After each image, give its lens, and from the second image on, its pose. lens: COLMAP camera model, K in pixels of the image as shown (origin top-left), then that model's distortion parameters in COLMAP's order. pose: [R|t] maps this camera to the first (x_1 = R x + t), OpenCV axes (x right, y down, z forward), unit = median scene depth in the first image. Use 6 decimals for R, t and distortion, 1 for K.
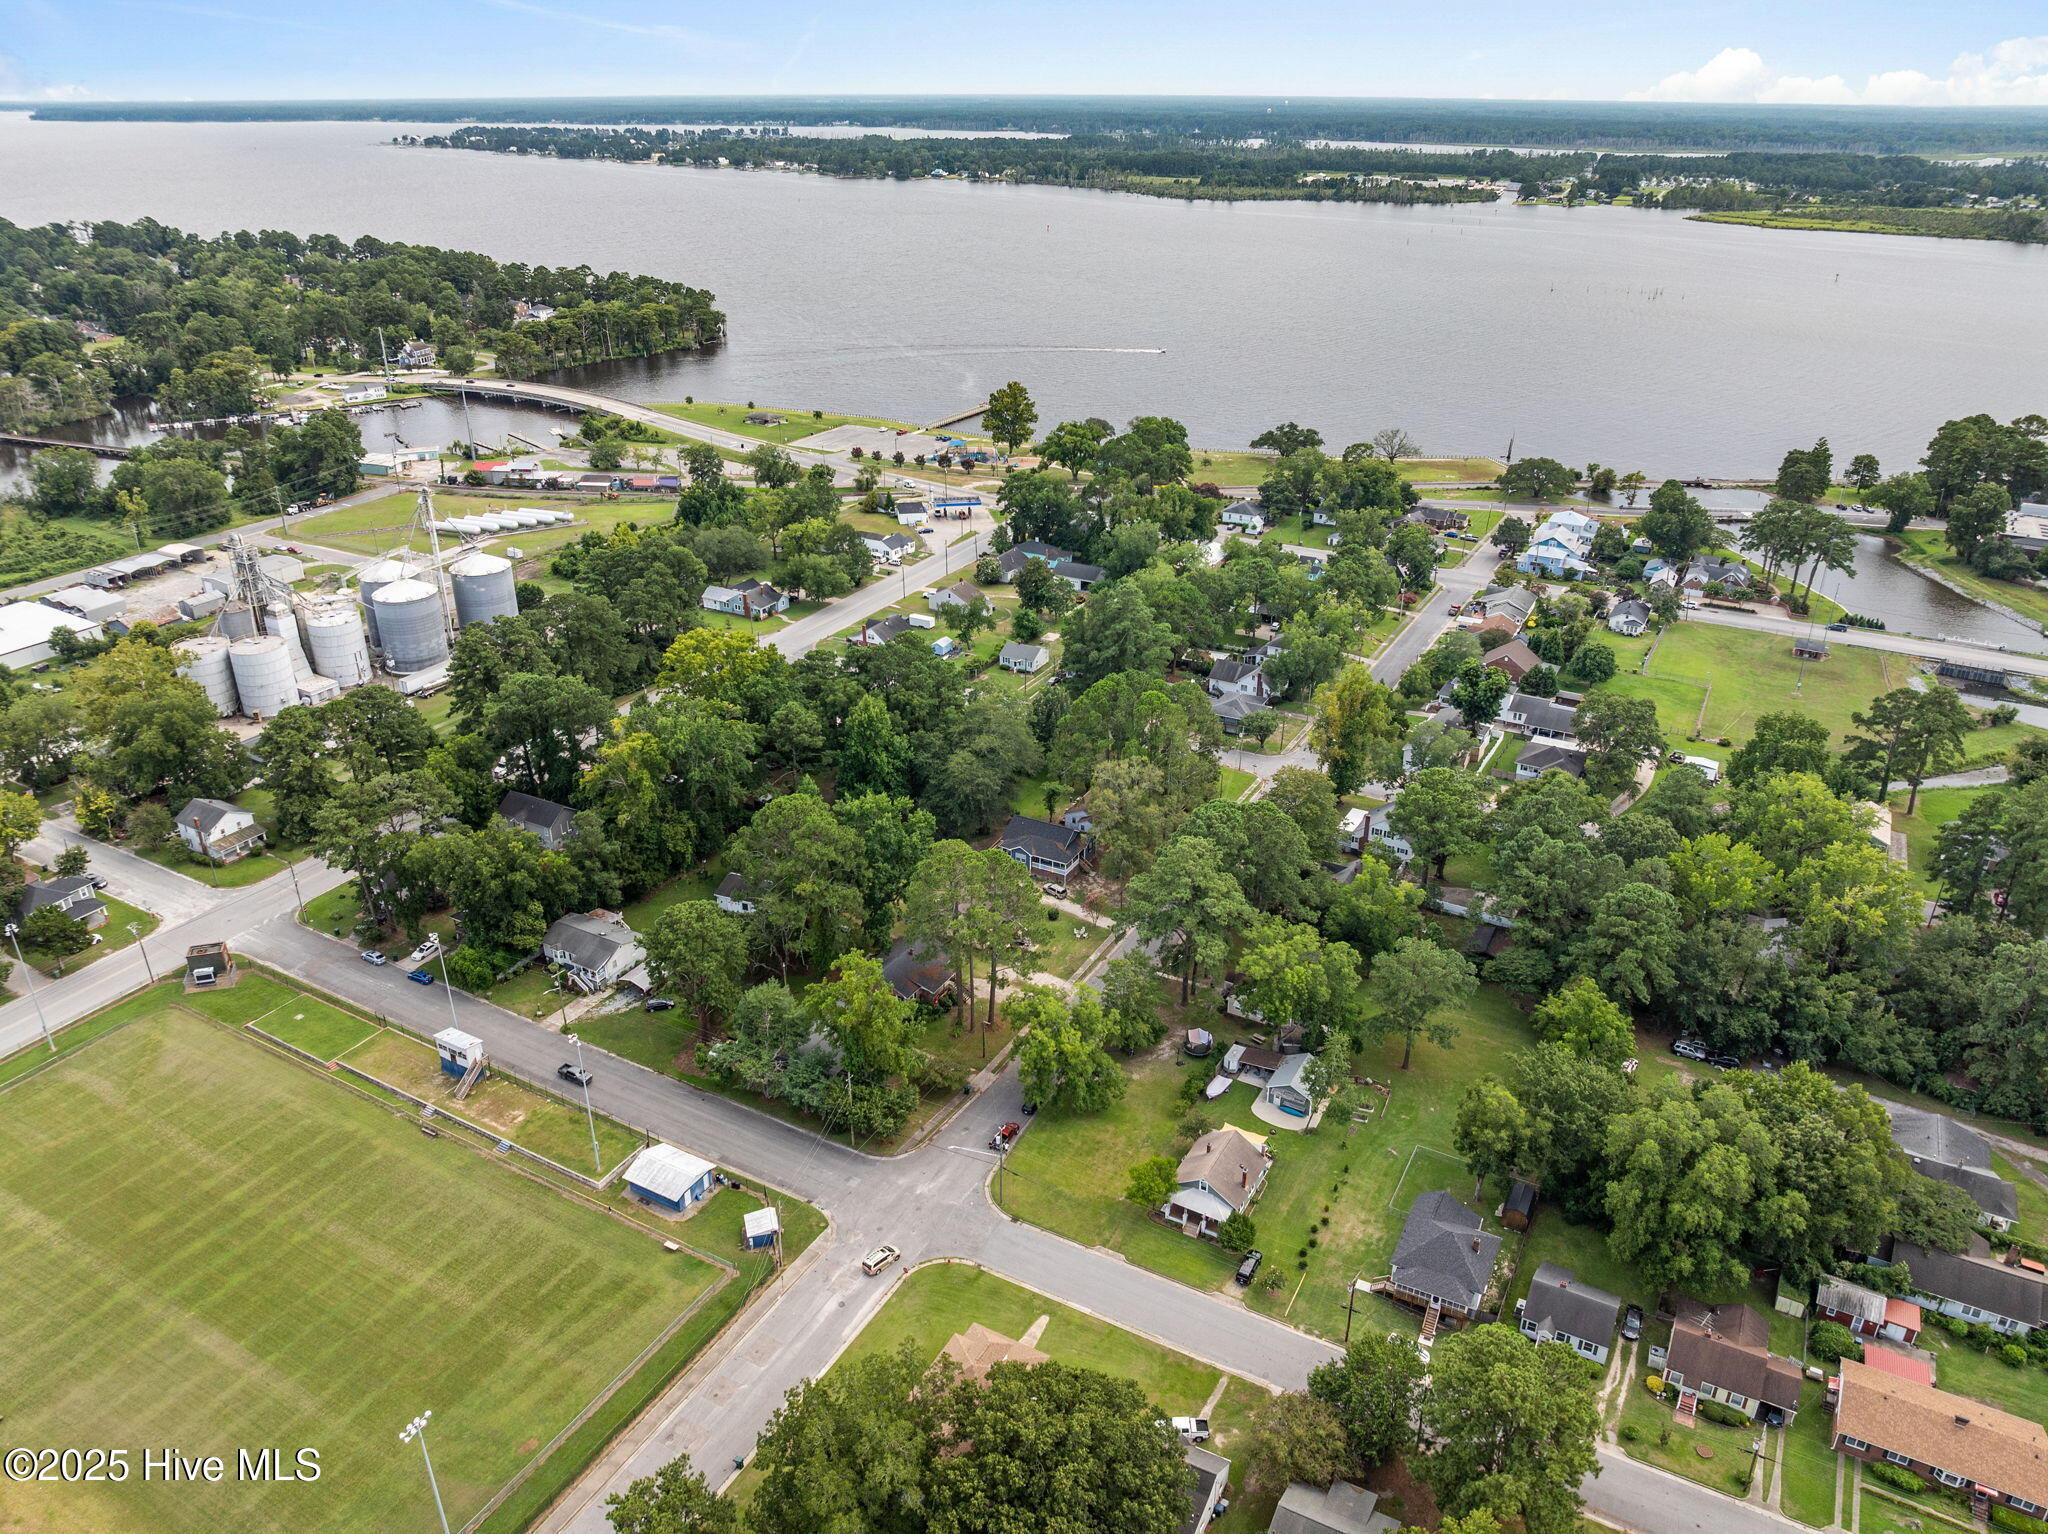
lens RADIAL K [[1432.0, 0, 1024.0], [0, 1432.0, 767.0], [0, 0, 1]] dist [-0.034031, -0.009189]
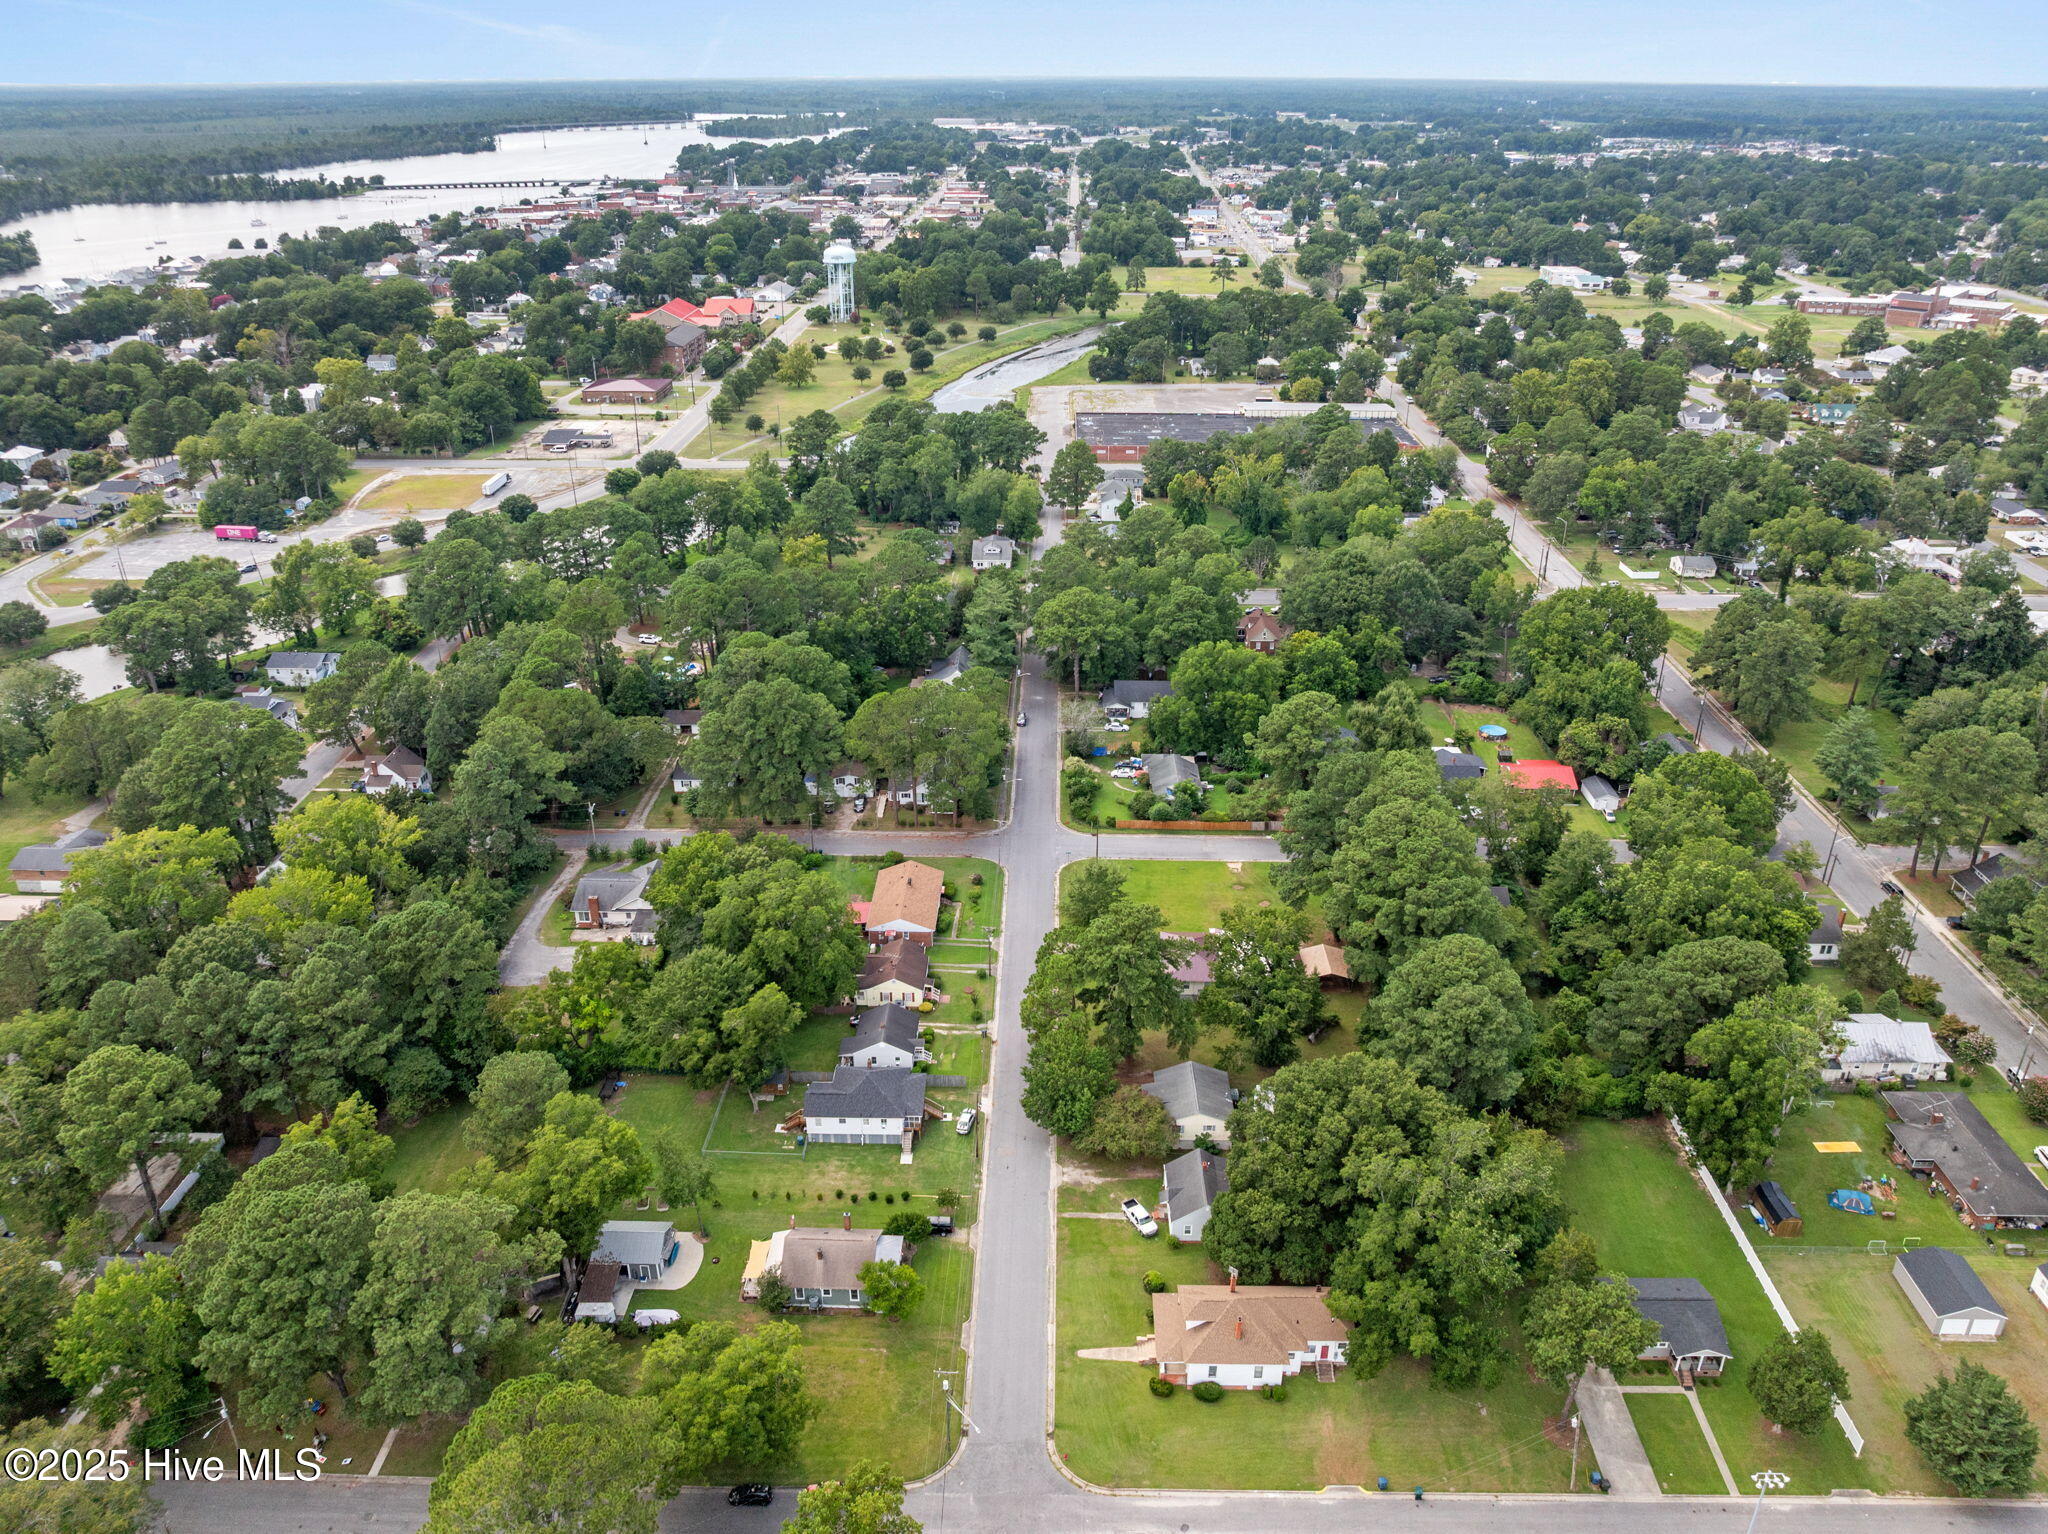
lens RADIAL K [[1473.5, 0, 1024.0], [0, 1473.5, 767.0], [0, 0, 1]] dist [-0.038098, -0.000508]
pose [[-0.462115, -0.383737, 0.799497, -0.498531], [0.378971, 0.729617, 0.569245, -0.391241], [-0.801767, 0.566043, -0.191742, 0.828425]]
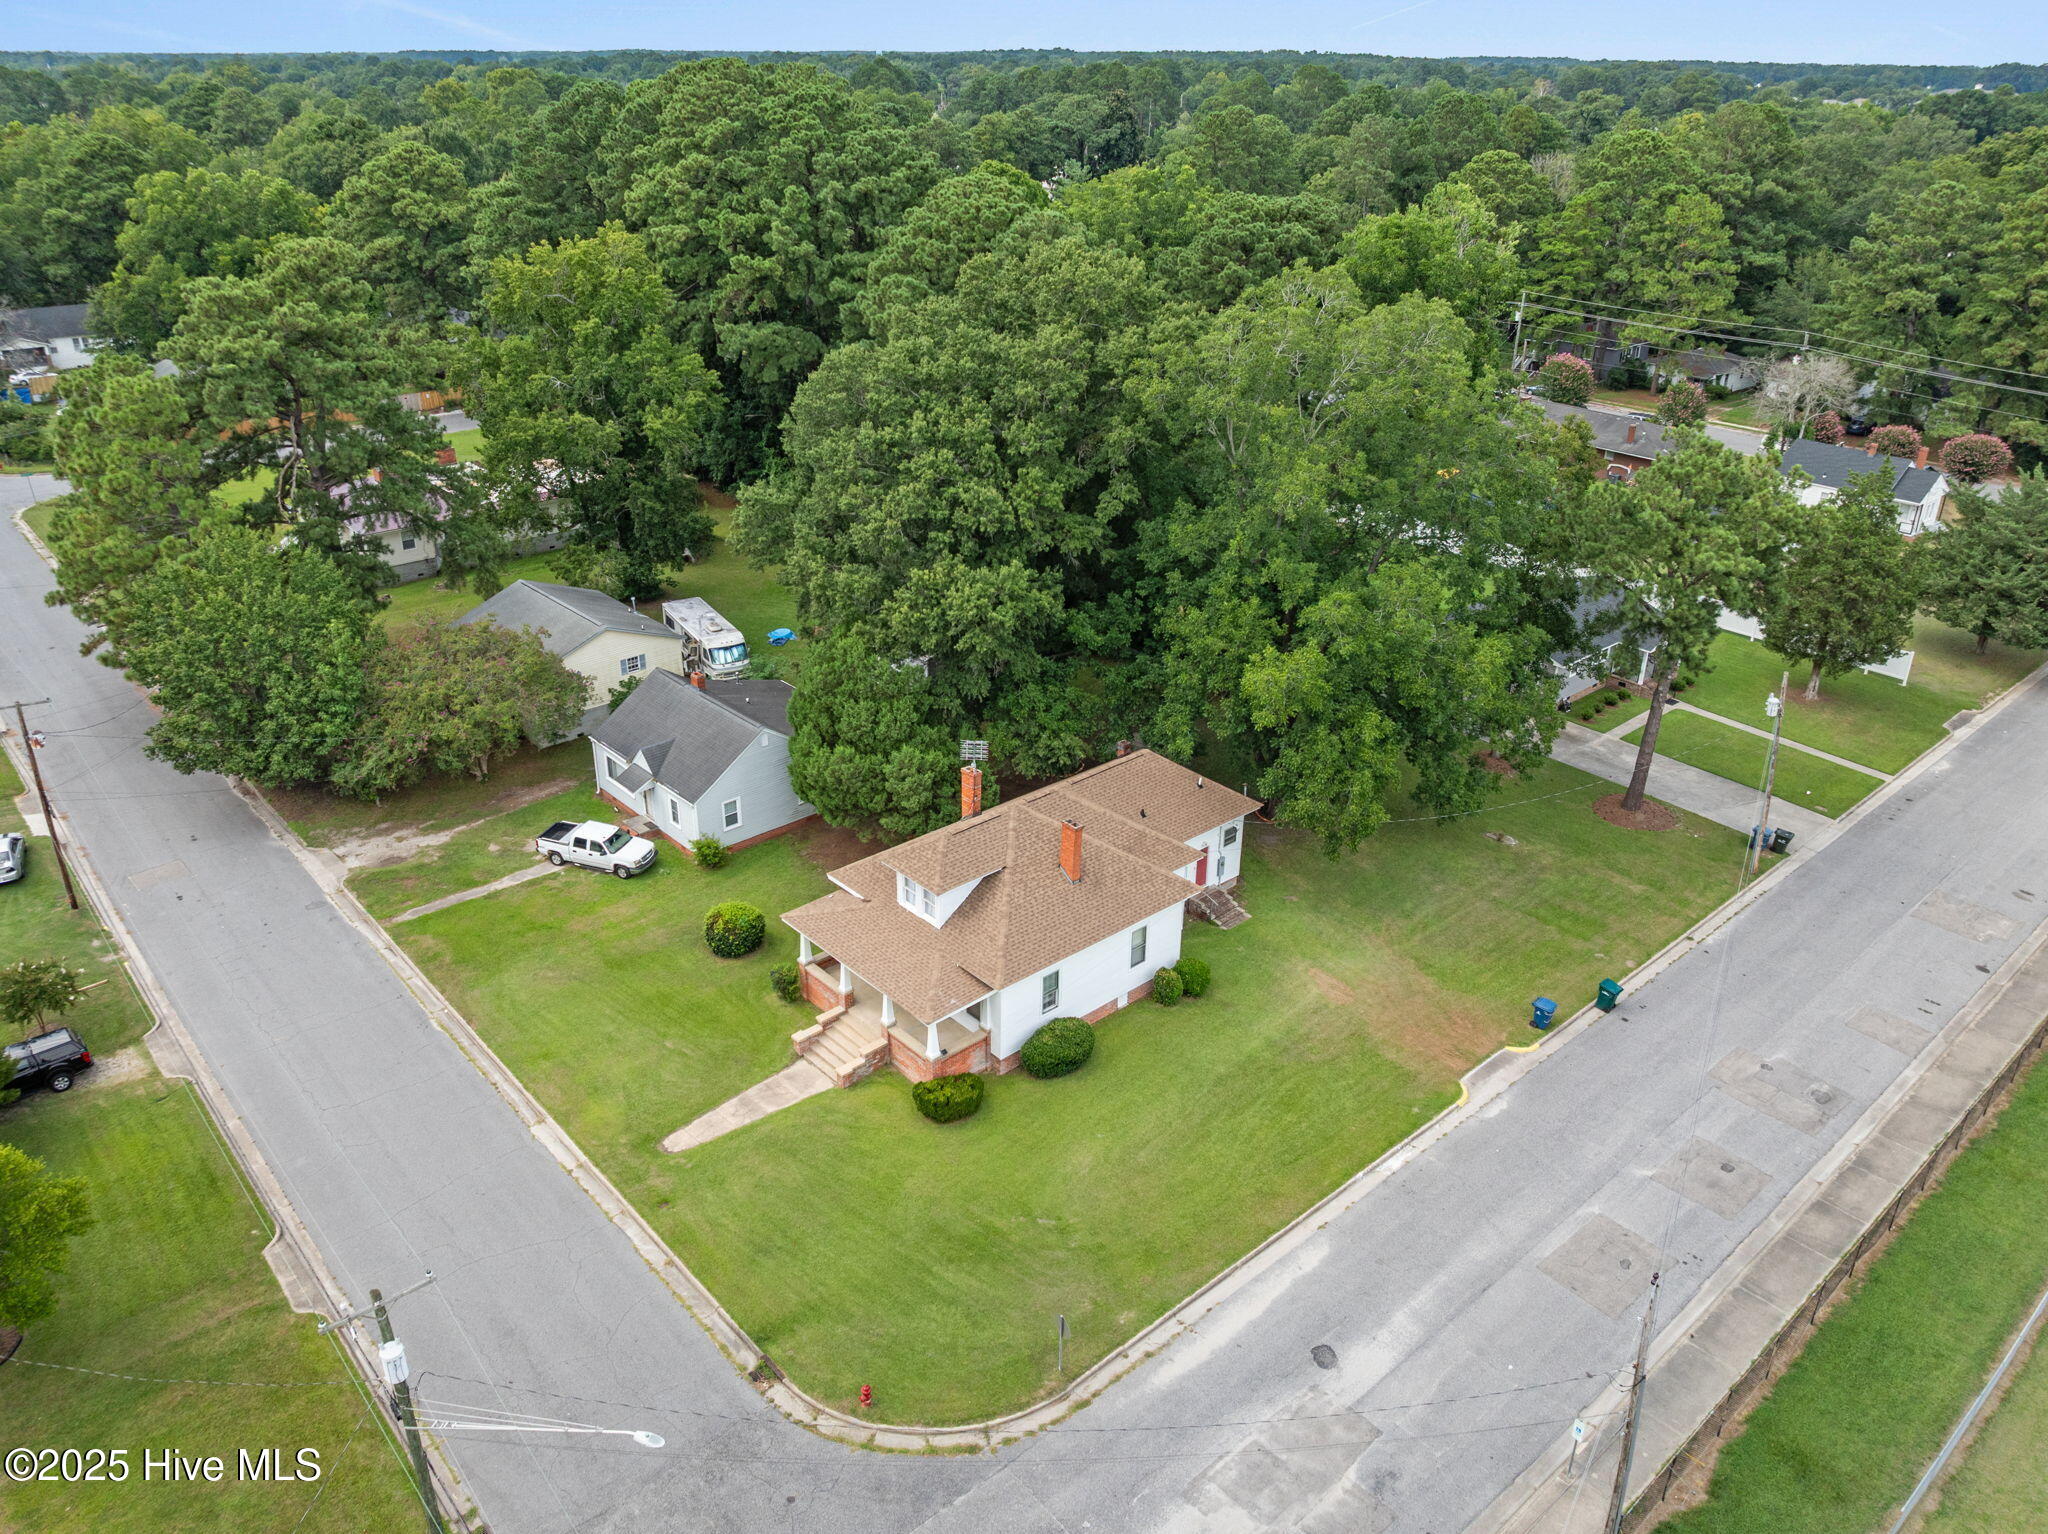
lens RADIAL K [[1473.5, 0, 1024.0], [0, 1473.5, 767.0], [0, 0, 1]] dist [-0.038098, -0.000508]
pose [[-0.941898, -0.155938, 0.297509, -0.116609], [0.134022, 0.637687, 0.758547, 0.083149], [-0.308004, 0.754346, -0.579737, 0.915241]]
